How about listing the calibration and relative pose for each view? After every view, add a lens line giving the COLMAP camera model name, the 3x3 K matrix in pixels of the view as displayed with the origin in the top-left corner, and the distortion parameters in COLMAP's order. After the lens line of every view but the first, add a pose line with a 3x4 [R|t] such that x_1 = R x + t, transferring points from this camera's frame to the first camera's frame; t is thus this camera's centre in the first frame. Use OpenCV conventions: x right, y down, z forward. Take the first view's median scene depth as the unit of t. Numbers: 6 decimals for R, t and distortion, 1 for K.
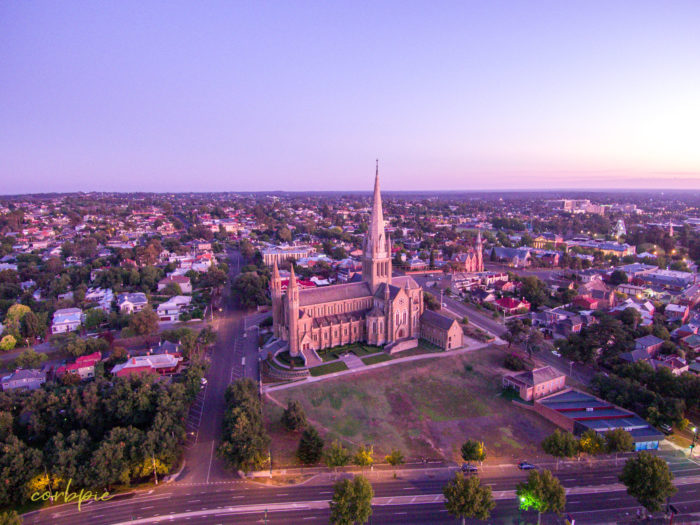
lens RADIAL K [[419.7, 0, 352.3], [0, 419.7, 273.7], [0, 0, 1]] dist [0.079504, -0.104934]
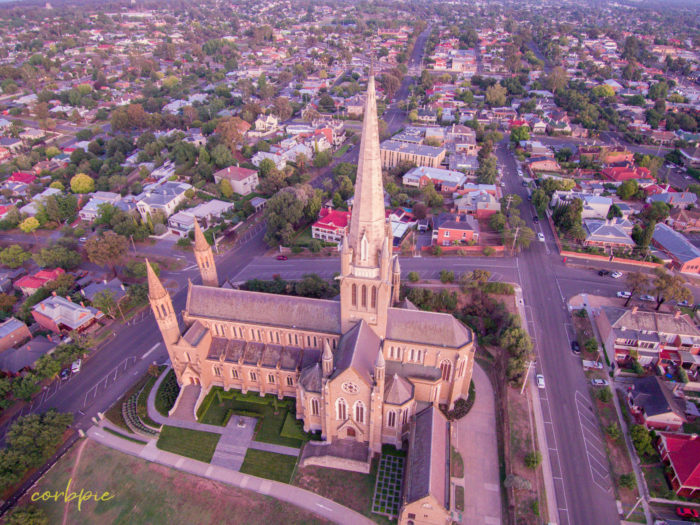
lens RADIAL K [[419.7, 0, 352.3], [0, 419.7, 273.7], [0, 0, 1]] dist [0.079504, -0.104934]
pose [[0.768785, 0.365176, -0.524992, 0.313316], [-0.129715, 0.892911, 0.431144, -0.247814], [0.626214, -0.263358, 0.733825, 0.673928]]
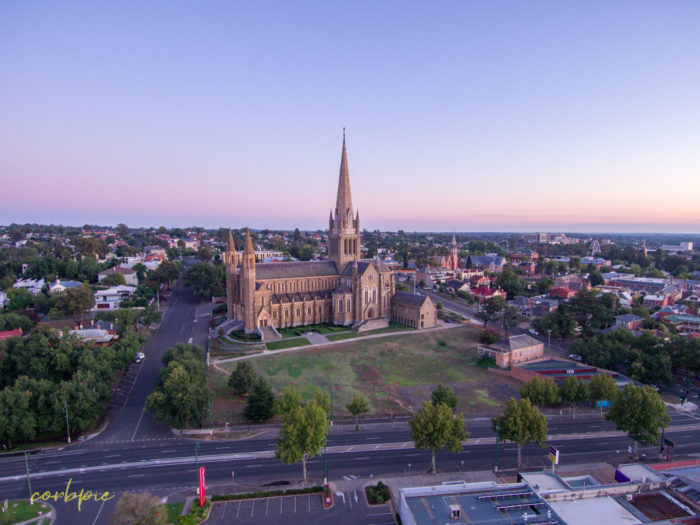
lens RADIAL K [[439.7, 0, 362.0], [0, 439.7, 286.8], [0, 0, 1]] dist [0.086132, -0.113794]
pose [[0.996983, 0.002666, 0.077580, 0.023327], [0.002796, 0.997528, -0.070209, 0.151026], [-0.077575, 0.070214, 0.994511, 0.044349]]
